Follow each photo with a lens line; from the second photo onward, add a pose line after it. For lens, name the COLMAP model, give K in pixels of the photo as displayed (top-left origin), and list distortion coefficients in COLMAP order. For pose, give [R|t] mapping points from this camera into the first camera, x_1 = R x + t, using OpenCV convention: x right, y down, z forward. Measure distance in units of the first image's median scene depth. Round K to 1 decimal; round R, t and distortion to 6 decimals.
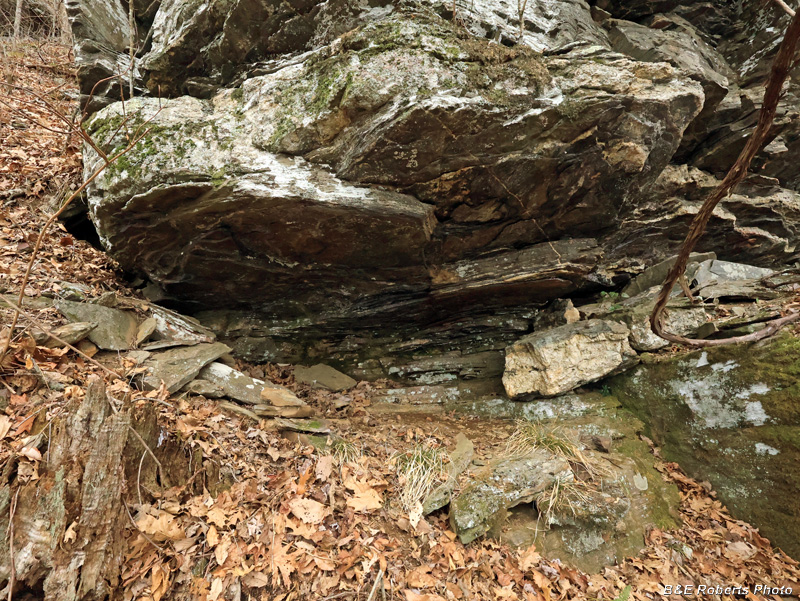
lens RADIAL K [[389.8, 0, 399.9], [0, 389.8, 301.6], [0, 0, 1]] dist [-0.000209, -0.000778]
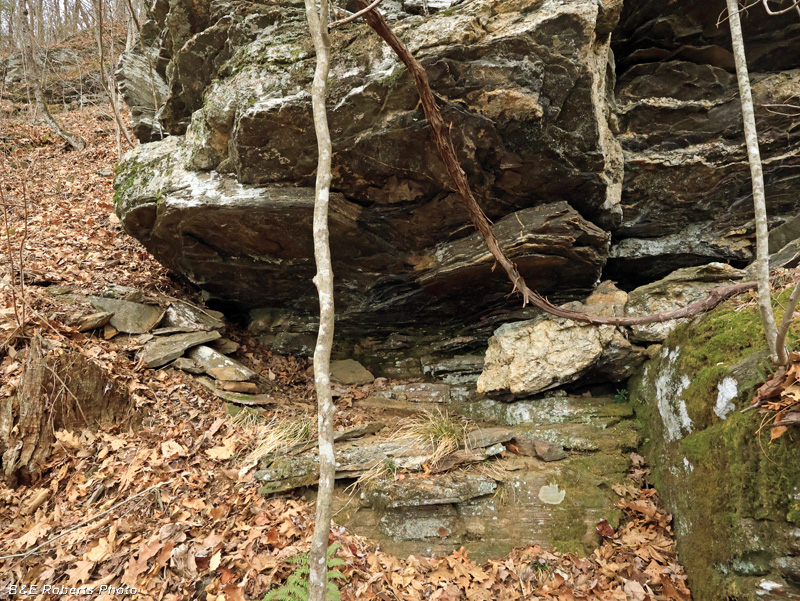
lens RADIAL K [[468.8, 0, 400.3], [0, 468.8, 300.3], [0, 0, 1]] dist [0.002995, 0.001061]
pose [[0.887652, -0.037163, -0.459013, 0.736865], [0.027895, 0.999247, -0.026959, 0.069359], [0.459669, 0.011126, 0.888021, -0.017395]]
